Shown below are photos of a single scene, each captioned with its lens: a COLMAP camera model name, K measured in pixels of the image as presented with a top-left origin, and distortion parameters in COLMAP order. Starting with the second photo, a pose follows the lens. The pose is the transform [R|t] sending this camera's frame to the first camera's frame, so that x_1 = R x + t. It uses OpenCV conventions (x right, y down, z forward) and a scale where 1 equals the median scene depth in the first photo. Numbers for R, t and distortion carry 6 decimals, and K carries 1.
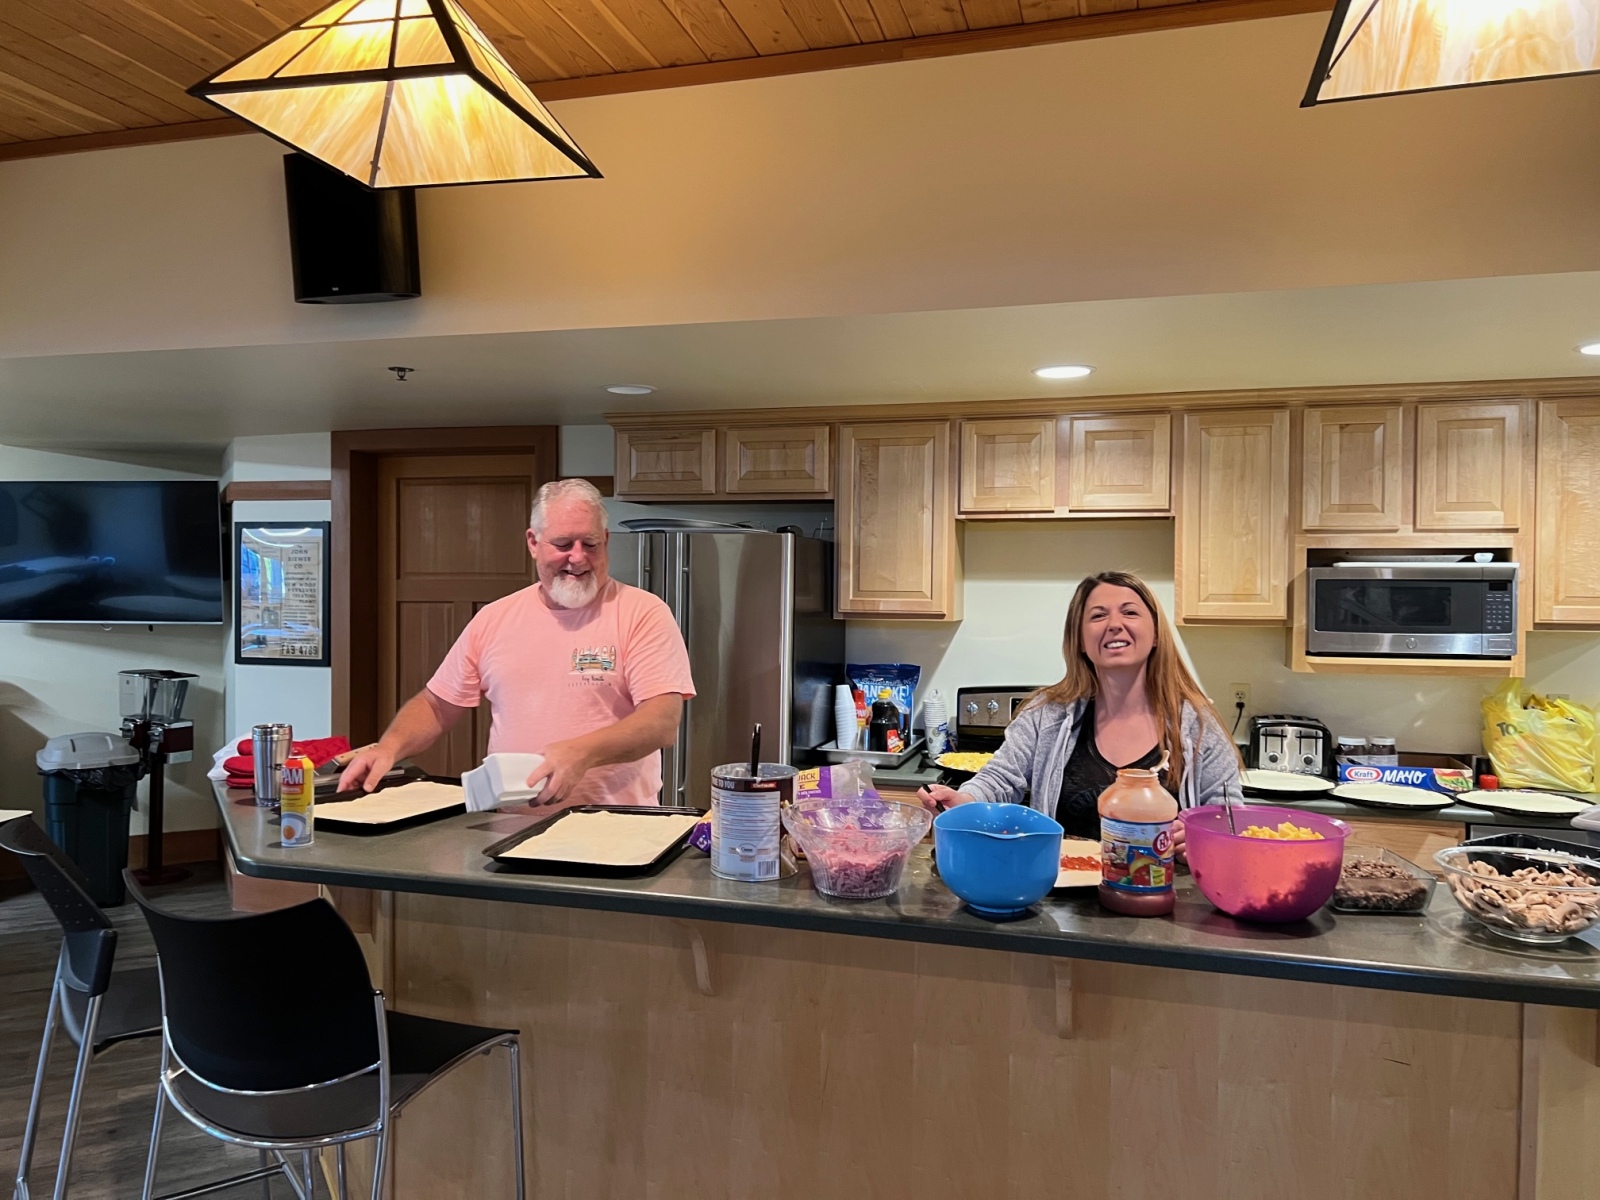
lens RADIAL K [[1203.3, 0, 800.0], [0, 1203.3, 600.0], [0, 0, 1]] dist [0.002207, -0.000506]
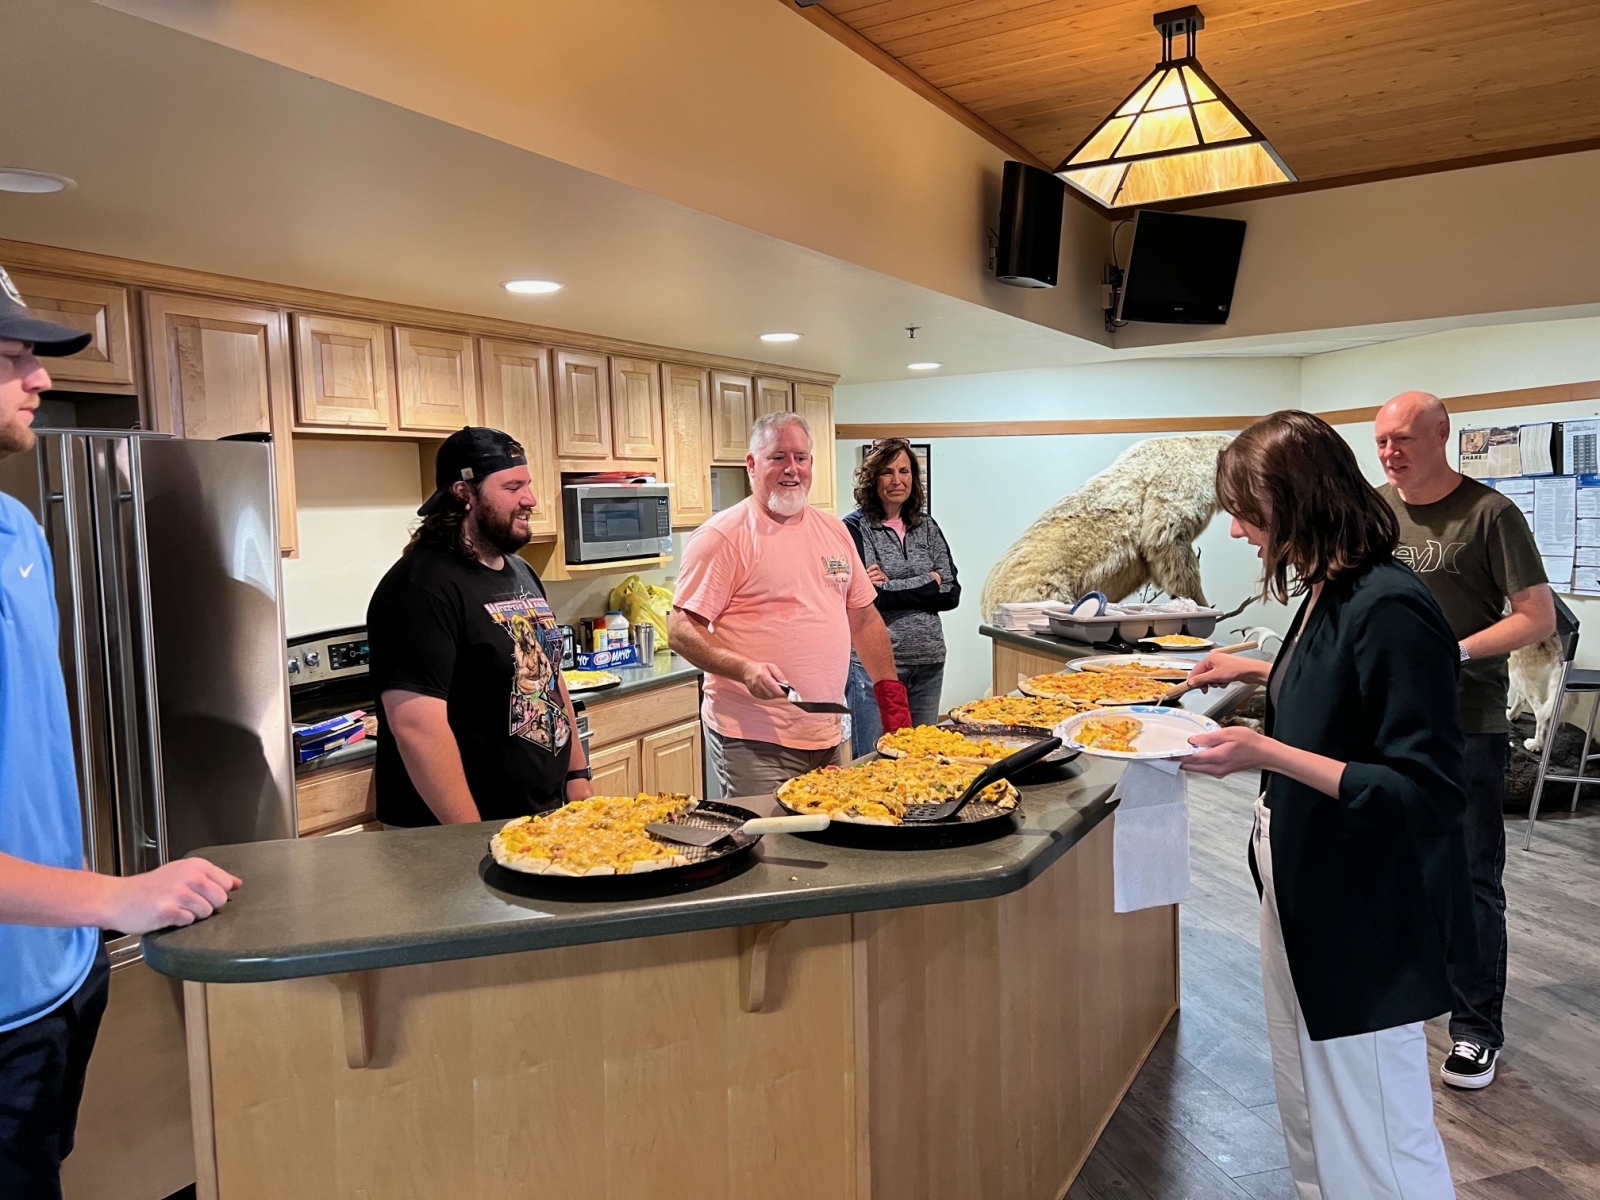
lens RADIAL K [[1203.3, 0, 800.0], [0, 1203.3, 600.0], [0, 0, 1]] dist [0.002207, -0.000506]
pose [[0.216170, -0.090930, 0.972112, -0.635812], [0.047262, 0.995461, 0.082605, -0.005016], [-0.975211, 0.028087, 0.219486, 0.514053]]
